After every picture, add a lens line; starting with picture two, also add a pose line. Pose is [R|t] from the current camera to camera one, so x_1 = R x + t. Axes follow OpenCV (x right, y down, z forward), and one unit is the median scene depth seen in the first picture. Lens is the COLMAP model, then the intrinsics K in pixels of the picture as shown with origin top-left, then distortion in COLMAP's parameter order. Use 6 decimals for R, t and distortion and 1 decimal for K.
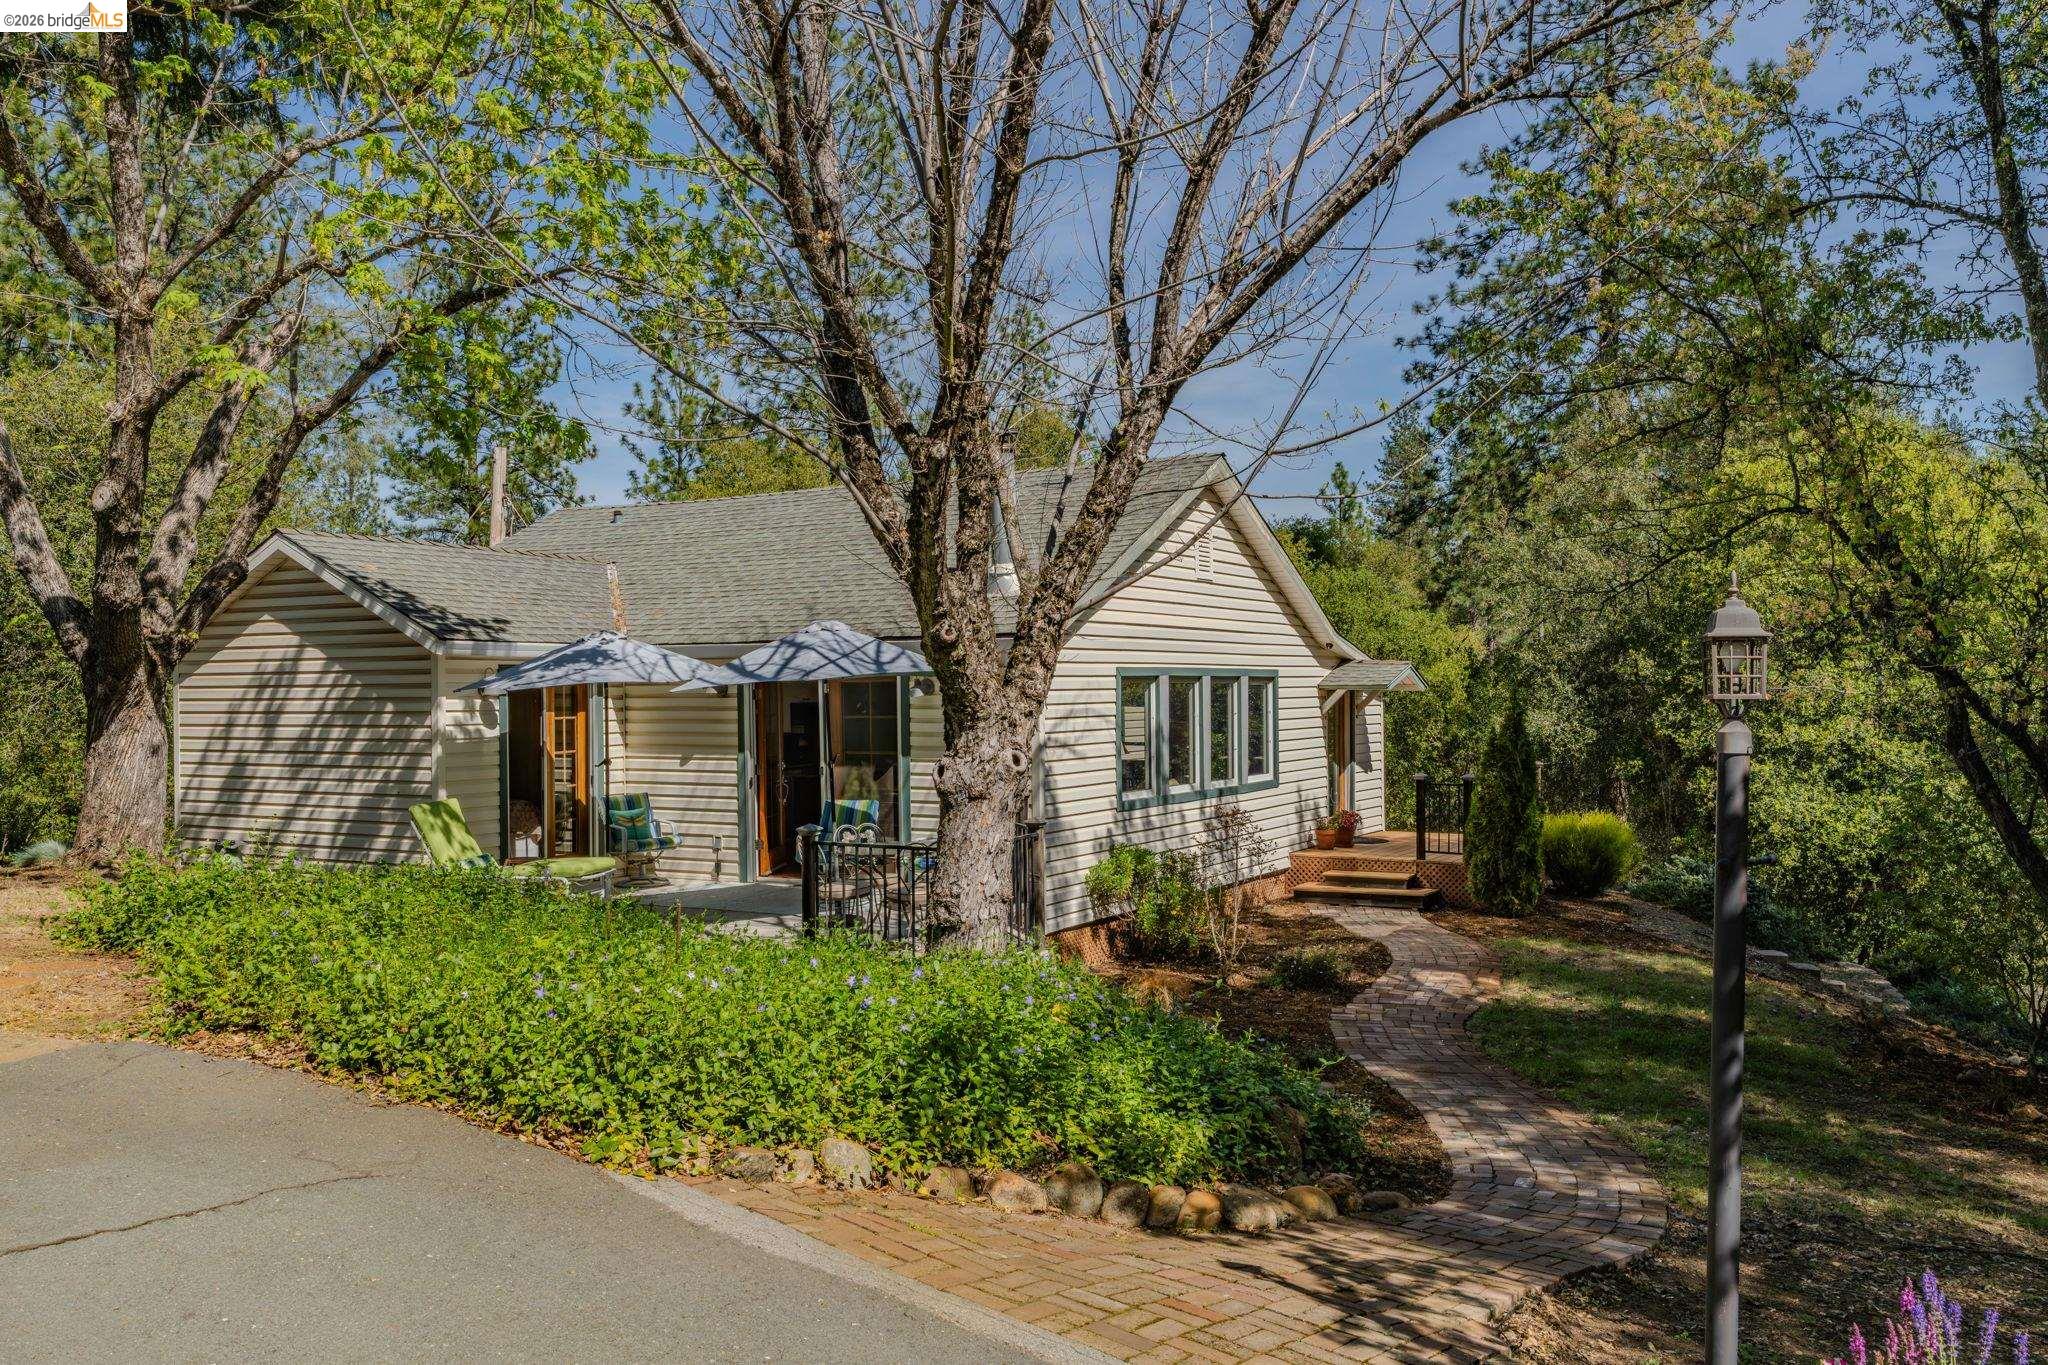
lens RADIAL K [[807.1, 0, 1016.2], [0, 807.1, 687.2], [0, 0, 1]] dist [-0.005945, 0.000855]
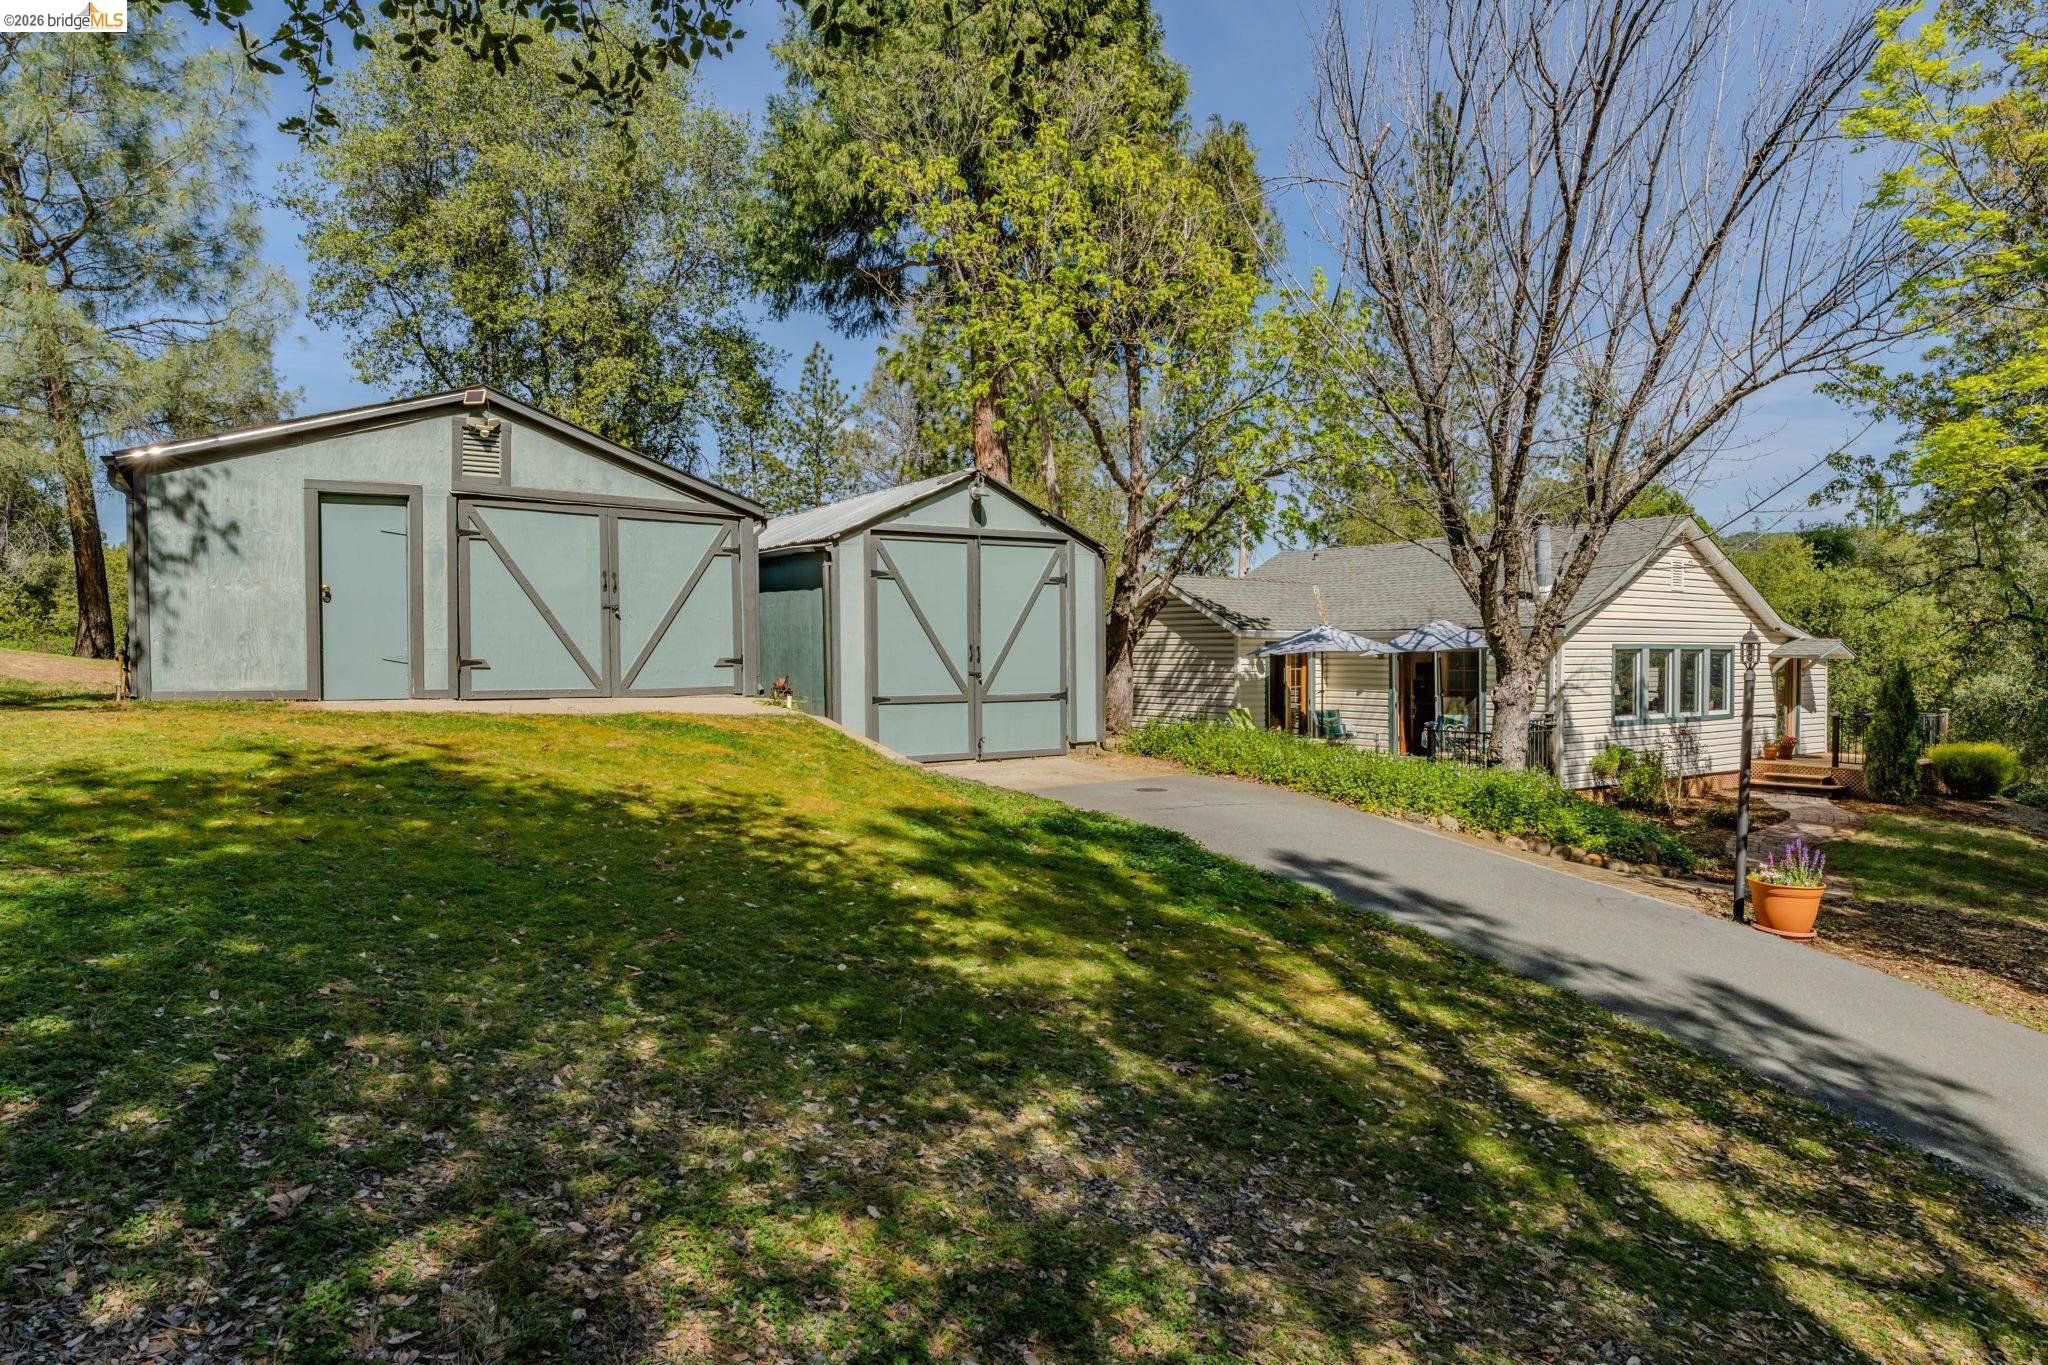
lens RADIAL K [[1137.8, 0, 1023.1], [0, 1137.8, 674.9], [0, 0, 1]] dist [0.004727, 0.001136]
pose [[0.847201, 0.016675, -0.531011, 0.353570], [-0.002331, 0.999614, 0.027670, -0.022934], [0.531268, -0.022204, 0.846913, -1.766831]]
